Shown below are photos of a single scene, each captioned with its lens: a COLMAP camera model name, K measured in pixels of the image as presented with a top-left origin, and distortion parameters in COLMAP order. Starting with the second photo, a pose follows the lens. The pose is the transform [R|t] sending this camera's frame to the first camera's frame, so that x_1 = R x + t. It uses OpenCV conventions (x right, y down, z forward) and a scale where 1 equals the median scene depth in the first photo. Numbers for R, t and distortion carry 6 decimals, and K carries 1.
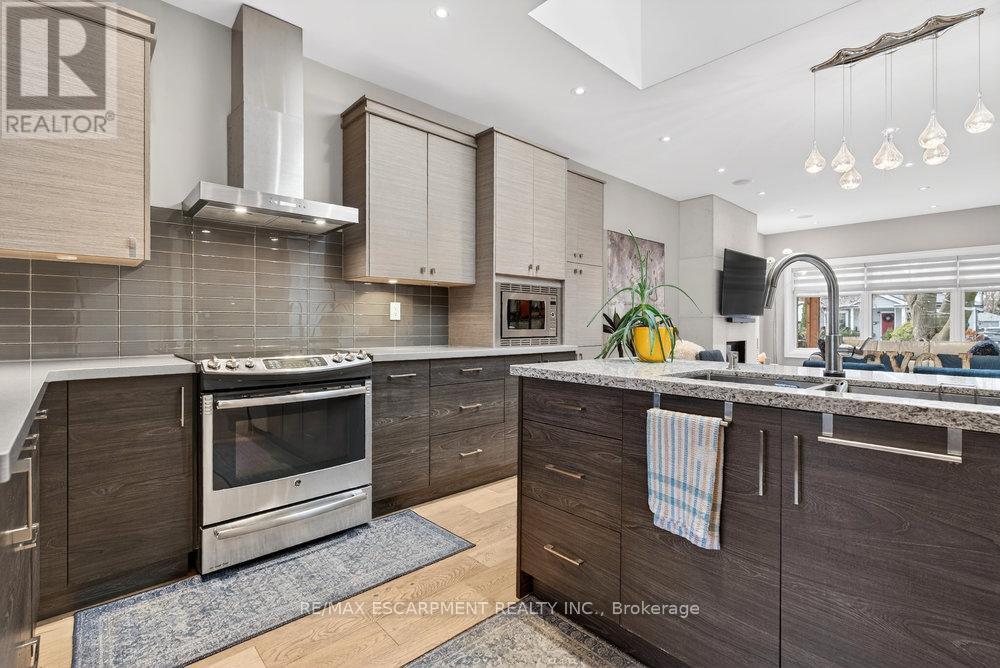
lens RADIAL K [[447.0, 0, 501.6], [0, 447.0, 329.7], [0, 0, 1]] dist [0.000879, -0.000009]
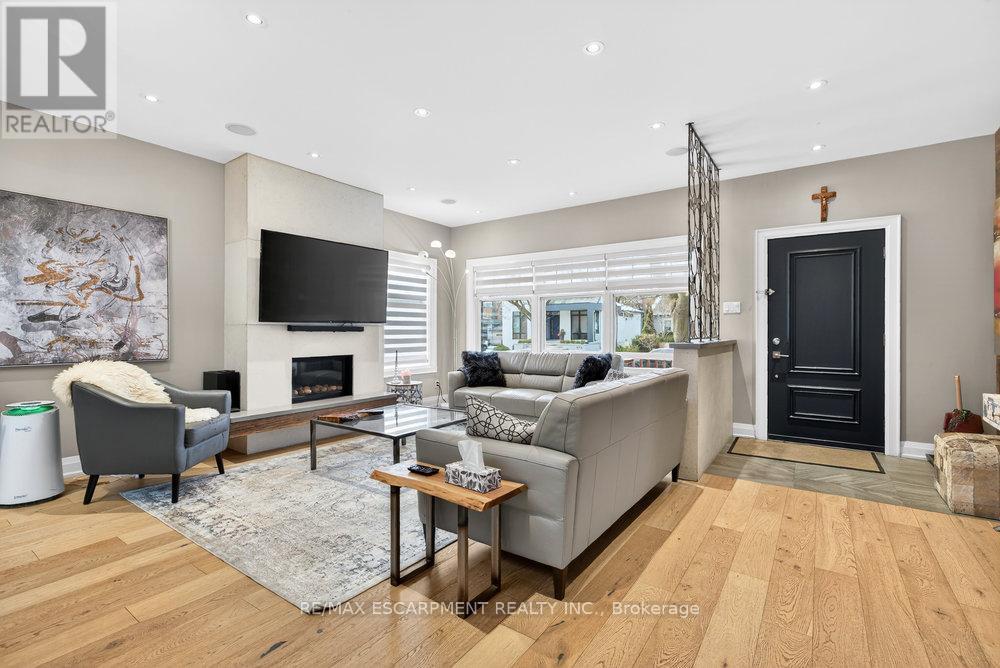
lens RADIAL K [[447.0, 0, 501.6], [0, 447.0, 329.7], [0, 0, 1]] dist [0.000879, -0.000009]
pose [[0.978128, -0.003142, 0.207982, 0.797341], [0.005569, 0.999923, -0.011083, -0.011452], [-0.207931, 0.011999, 0.978070, 0.239618]]
